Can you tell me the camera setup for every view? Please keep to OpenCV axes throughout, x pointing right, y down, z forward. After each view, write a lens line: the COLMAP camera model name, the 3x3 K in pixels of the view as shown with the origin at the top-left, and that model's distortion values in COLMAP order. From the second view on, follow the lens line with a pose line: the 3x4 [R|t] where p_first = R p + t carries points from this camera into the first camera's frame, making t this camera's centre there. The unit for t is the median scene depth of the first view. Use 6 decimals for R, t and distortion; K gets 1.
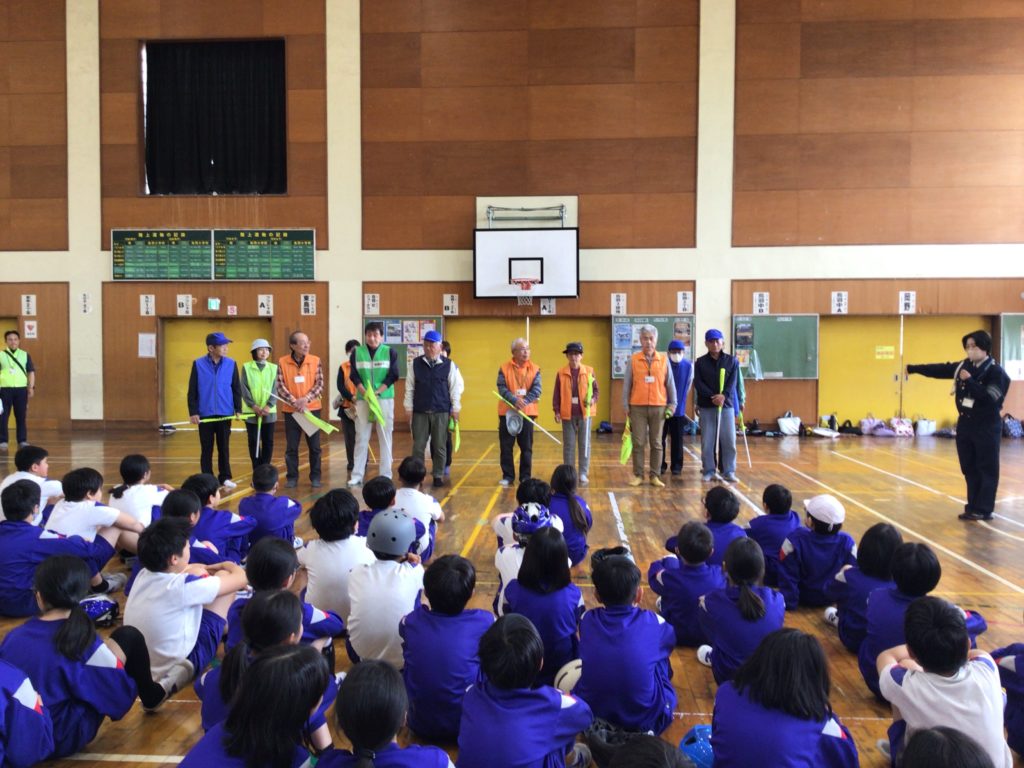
lens RADIAL K [[933.5, 0, 511.1], [0, 933.5, 384.0], [0, 0, 1]] dist [0.004312, 0.000000]
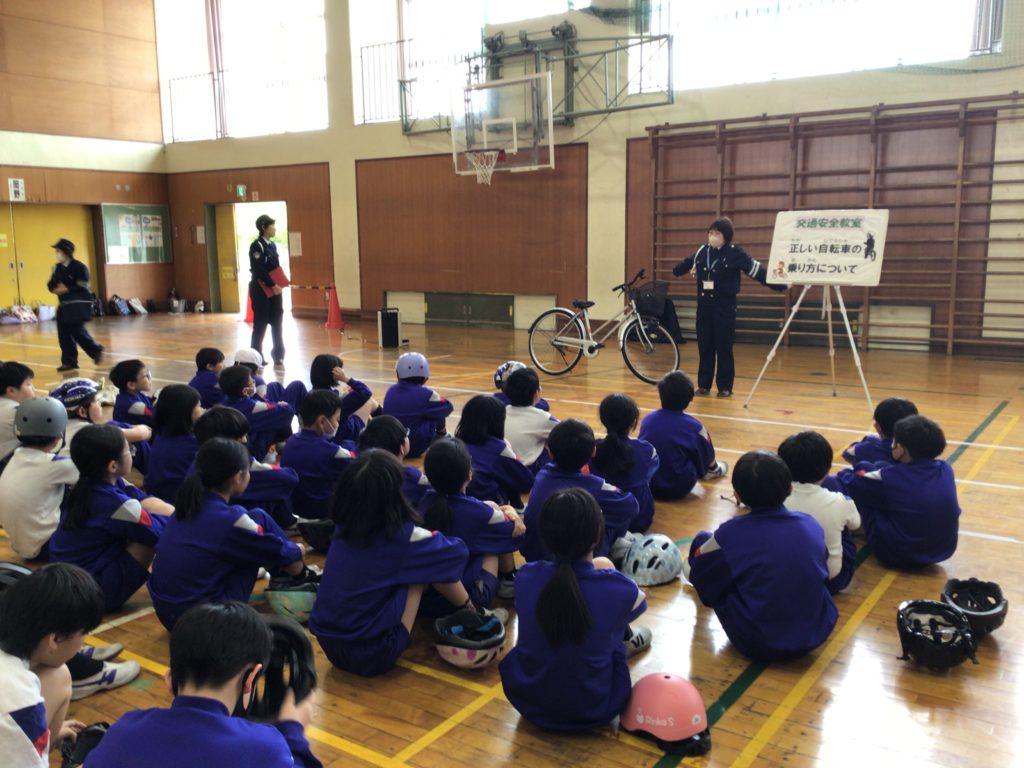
lens RADIAL K [[933.5, 0, 510.5], [0, 933.5, 385.1], [0, 0, 1]] dist [0.004312, 0.000000]
pose [[0.510642, -0.142067, 0.847975, -0.190487], [0.042765, 0.989230, 0.139980, 0.002835], [-0.858729, -0.035216, 0.511218, 0.017244]]
